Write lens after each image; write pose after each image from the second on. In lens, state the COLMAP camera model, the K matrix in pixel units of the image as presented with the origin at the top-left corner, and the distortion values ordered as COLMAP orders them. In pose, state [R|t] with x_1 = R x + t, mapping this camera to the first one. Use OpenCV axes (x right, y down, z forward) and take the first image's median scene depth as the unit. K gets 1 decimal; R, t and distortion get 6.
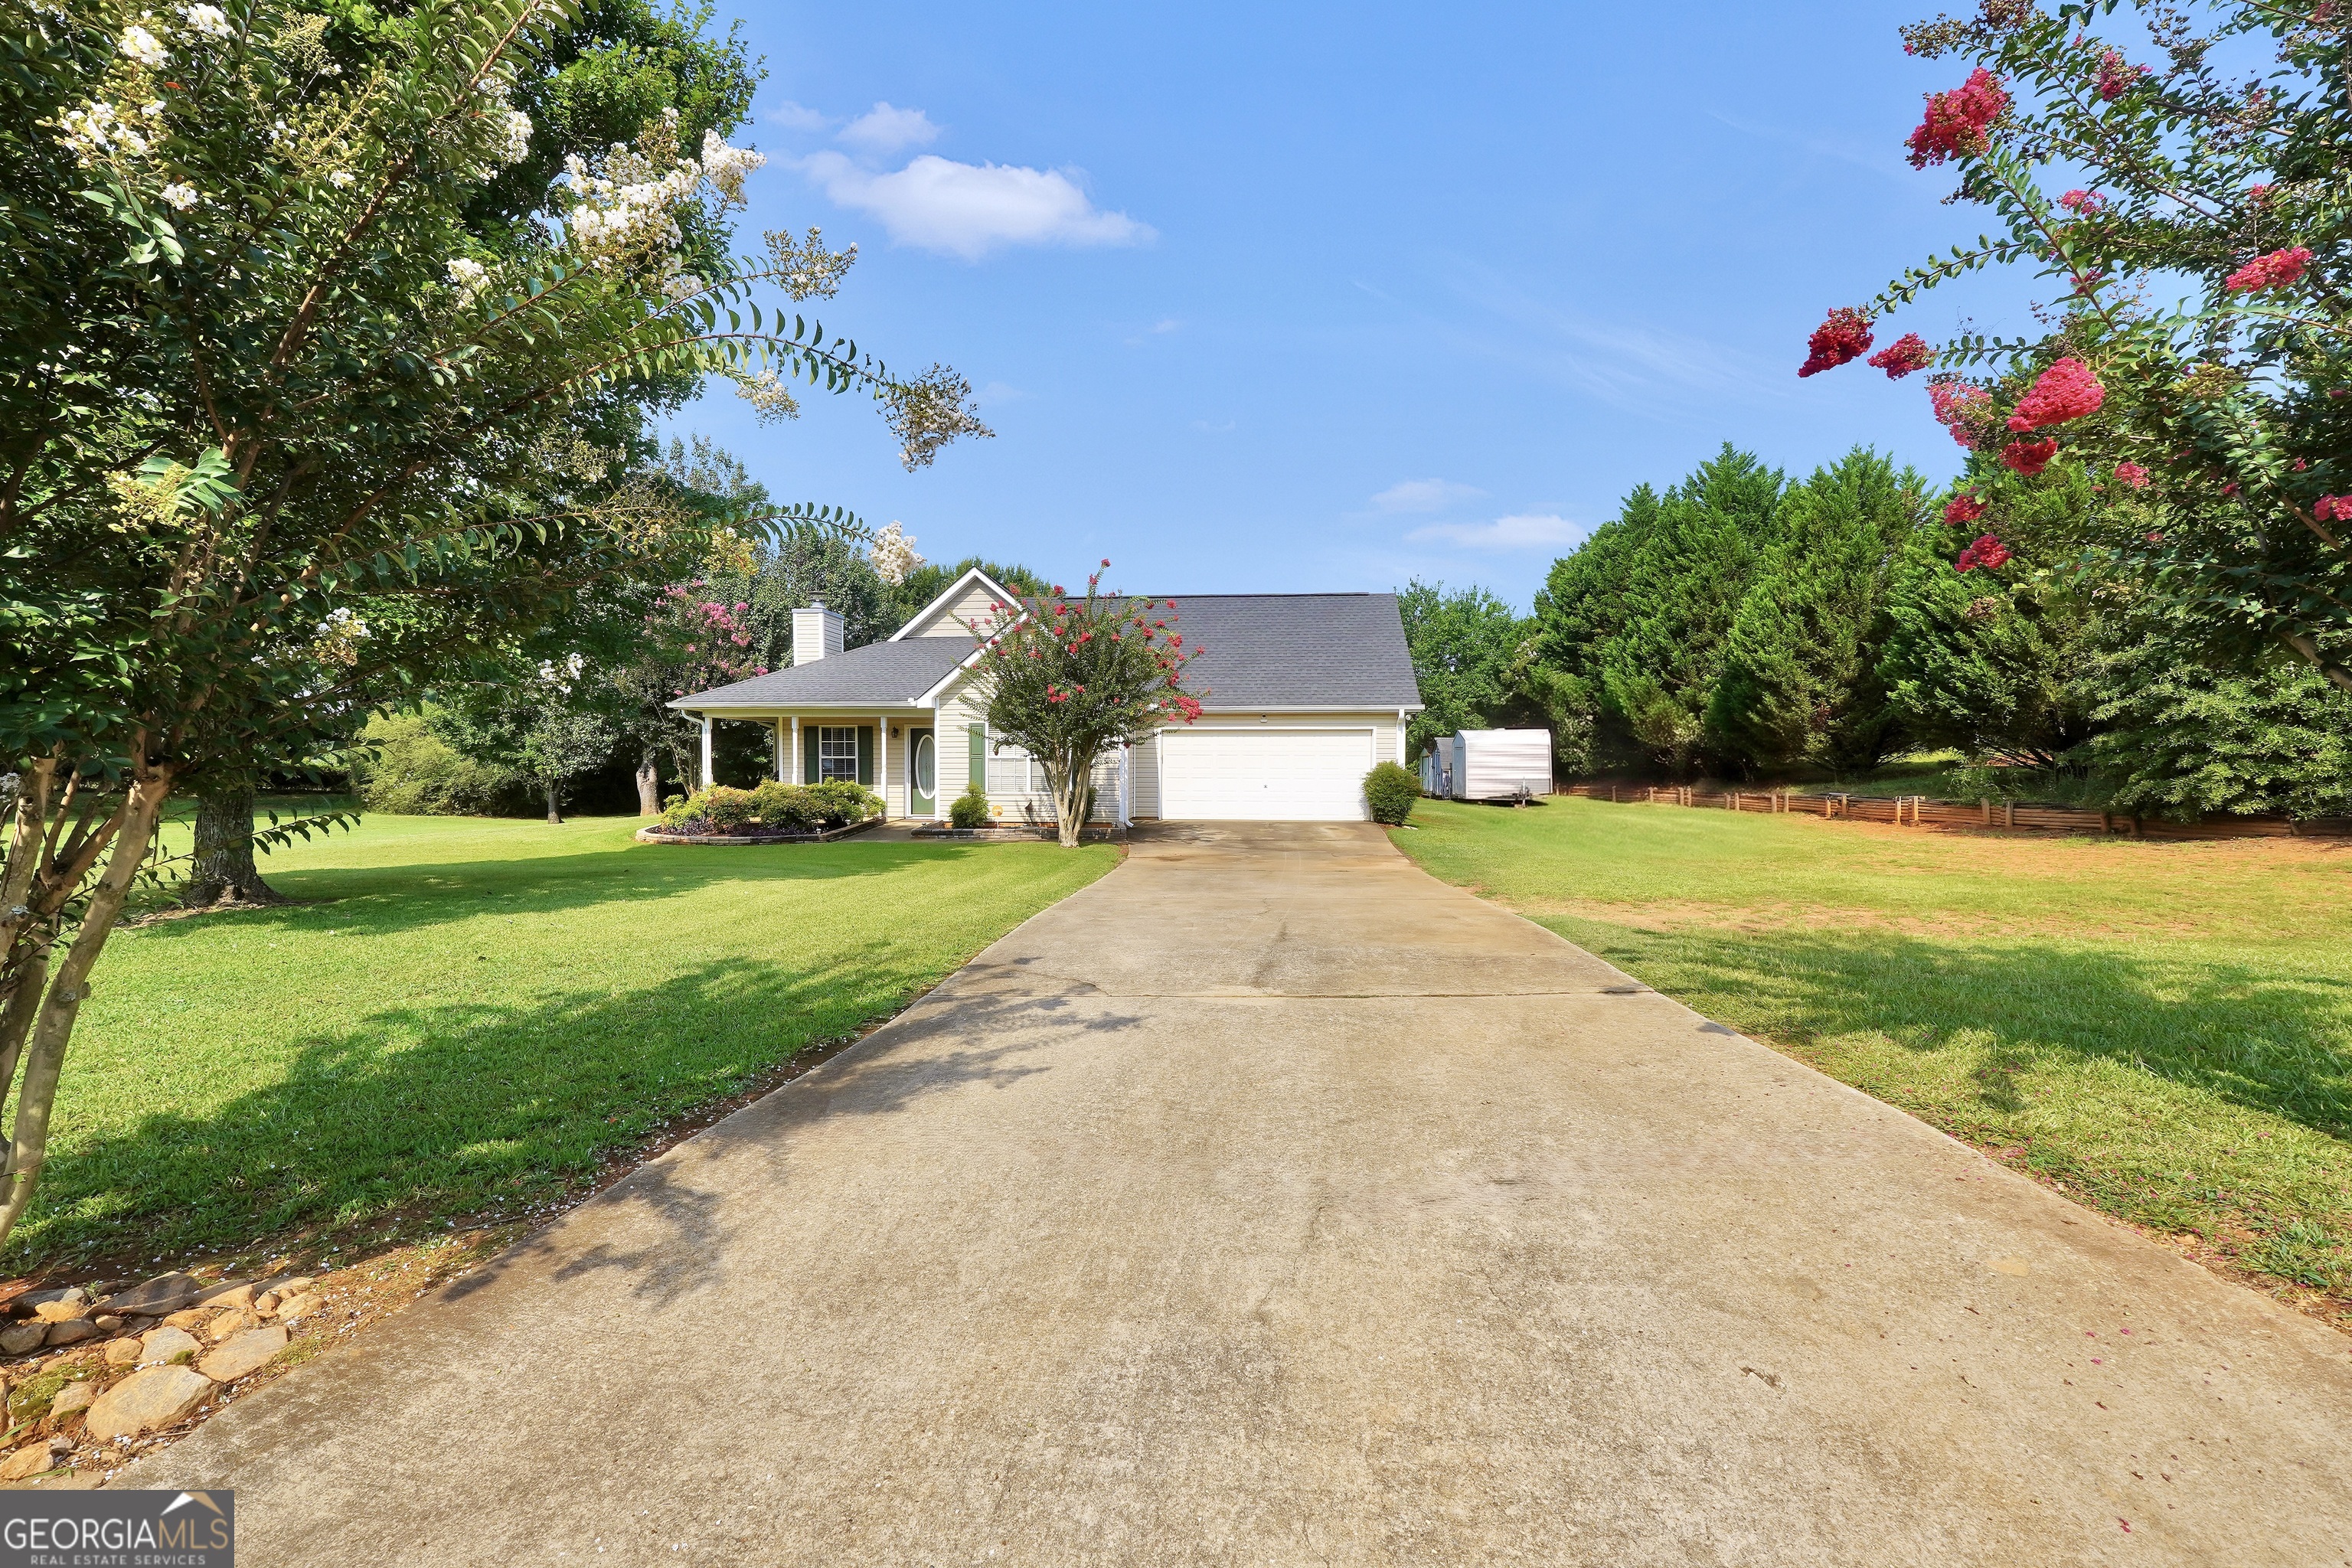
lens RADIAL K [[1004.0, 0, 1155.7], [0, 1004.0, 780.9], [0, 0, 1]] dist [-0.017295, 0.007256]
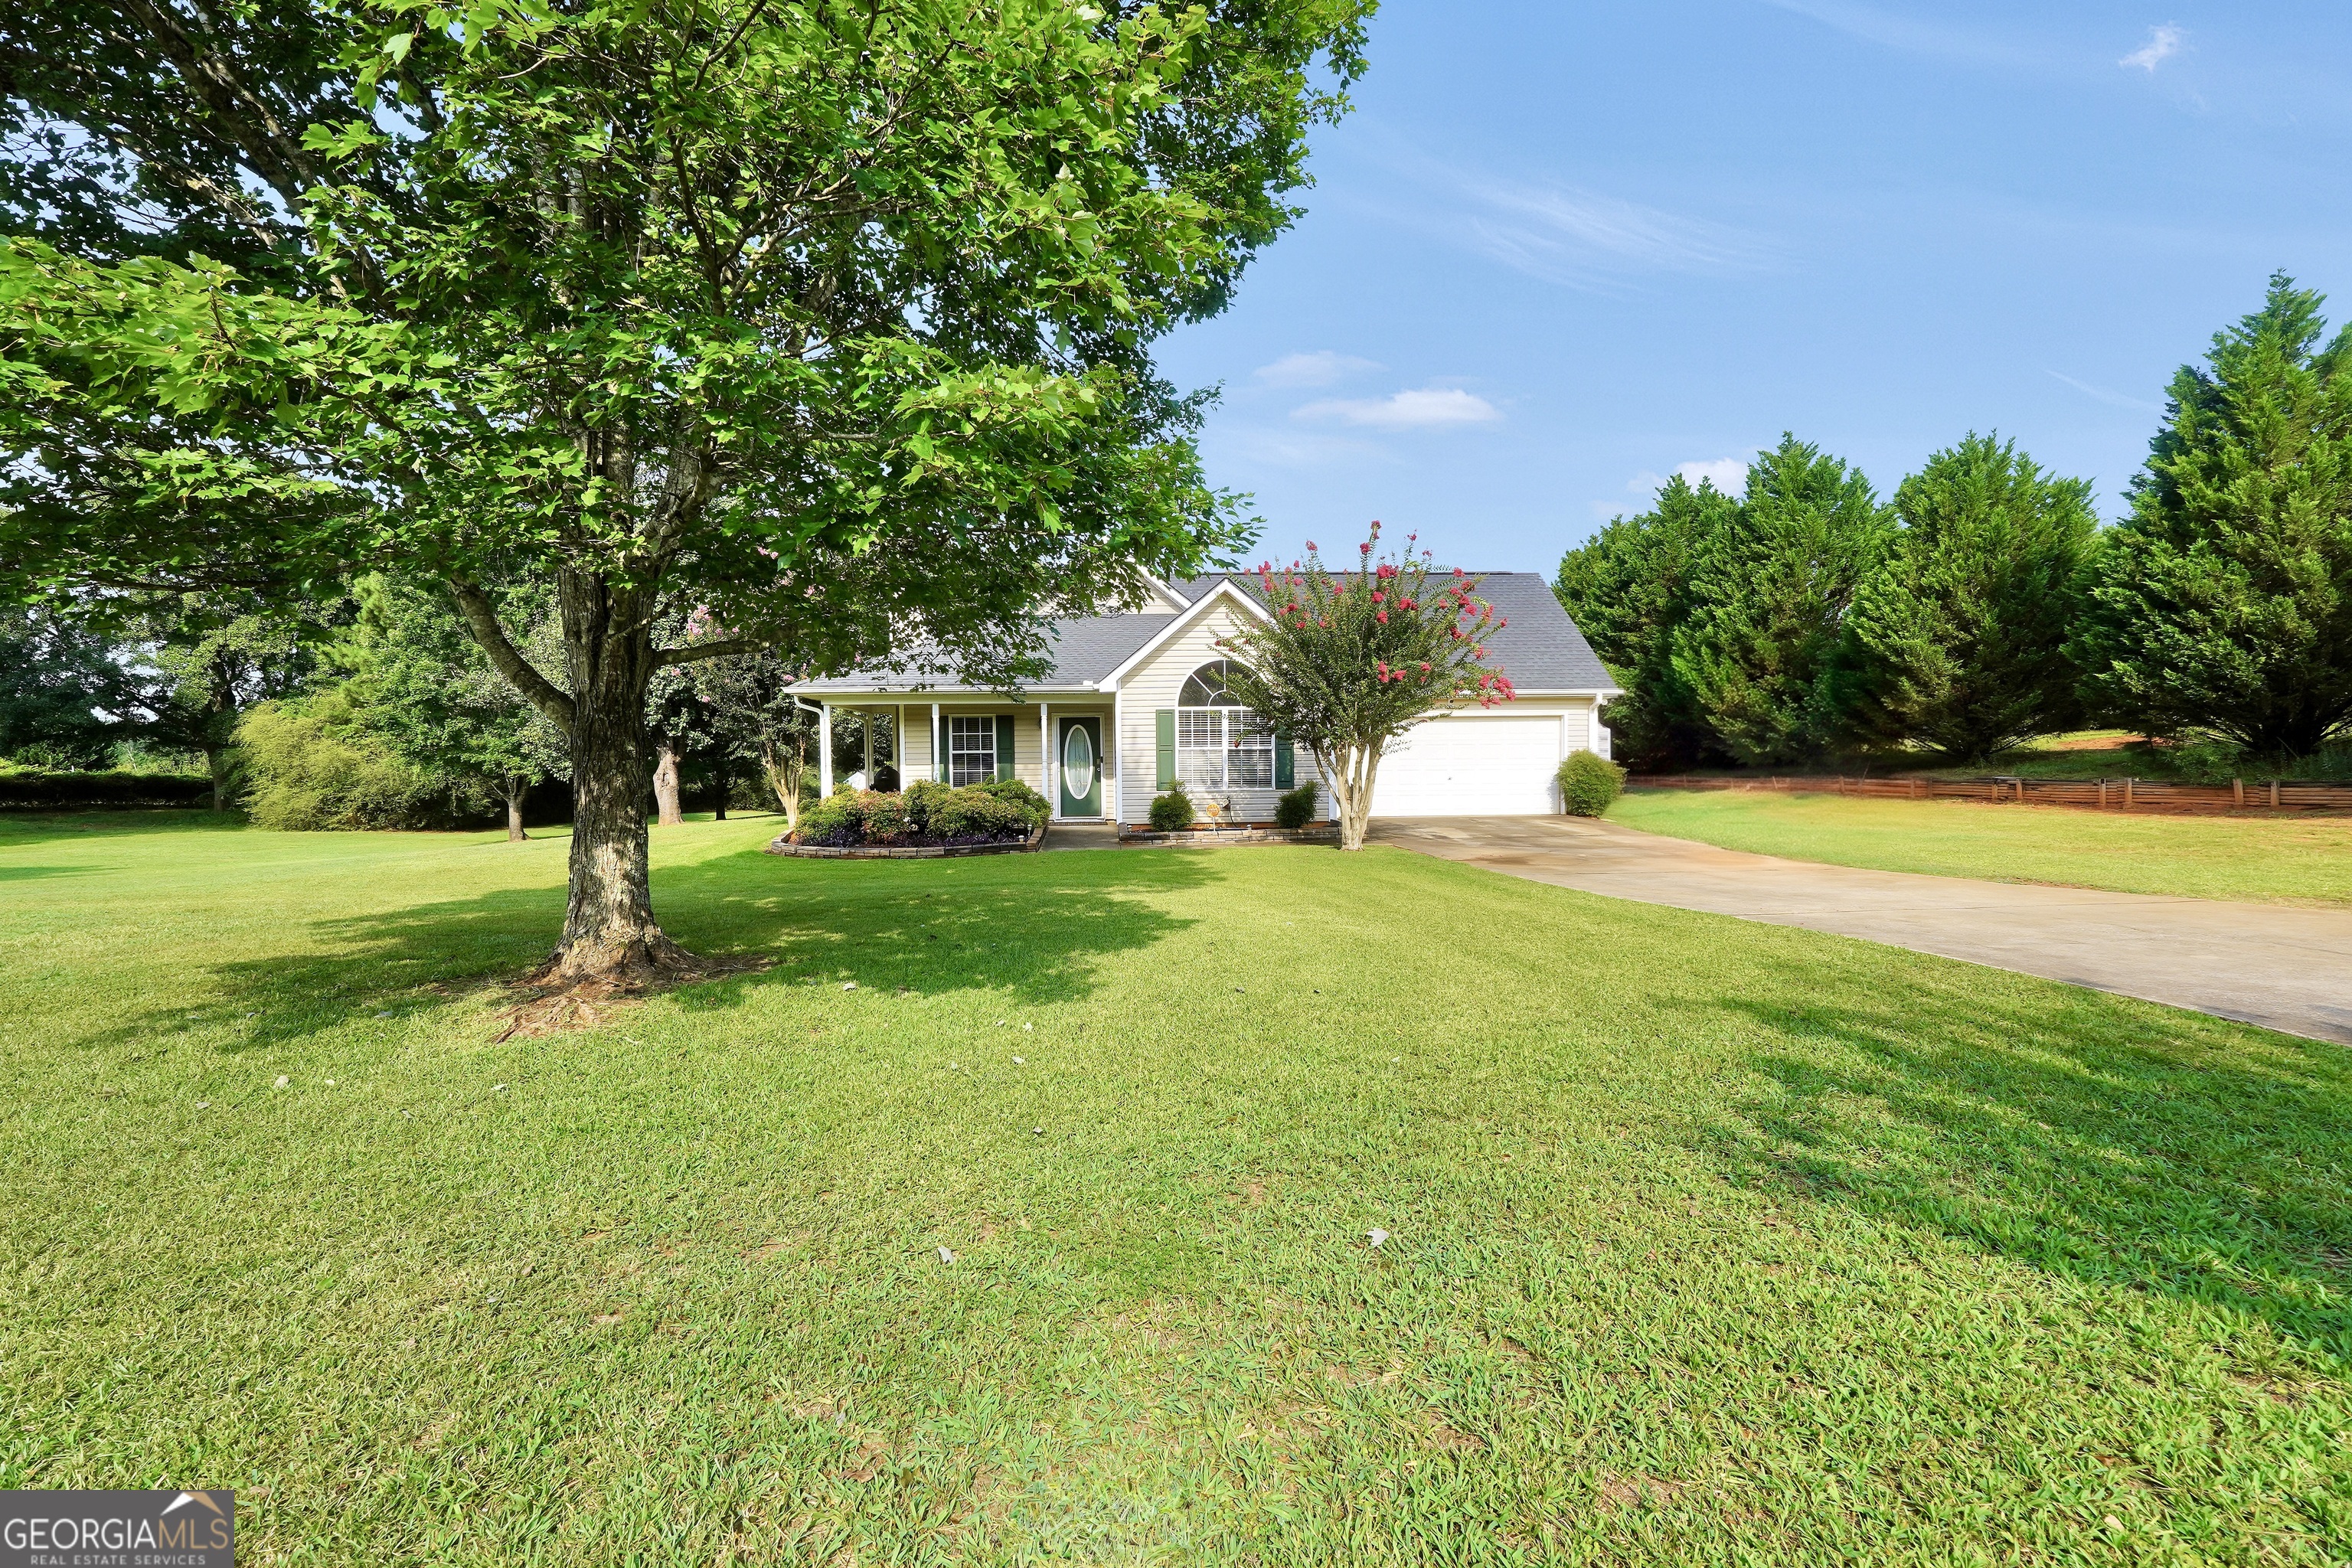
lens RADIAL K [[1004.0, 0, 1155.7], [0, 1004.0, 780.9], [0, 0, 1]] dist [-0.017295, 0.007256]
pose [[0.991871, -0.014010, 0.126474, -0.254934], [0.014107, 0.999900, 0.000131, 0.003111], [-0.126463, 0.001655, 0.991970, 0.119277]]
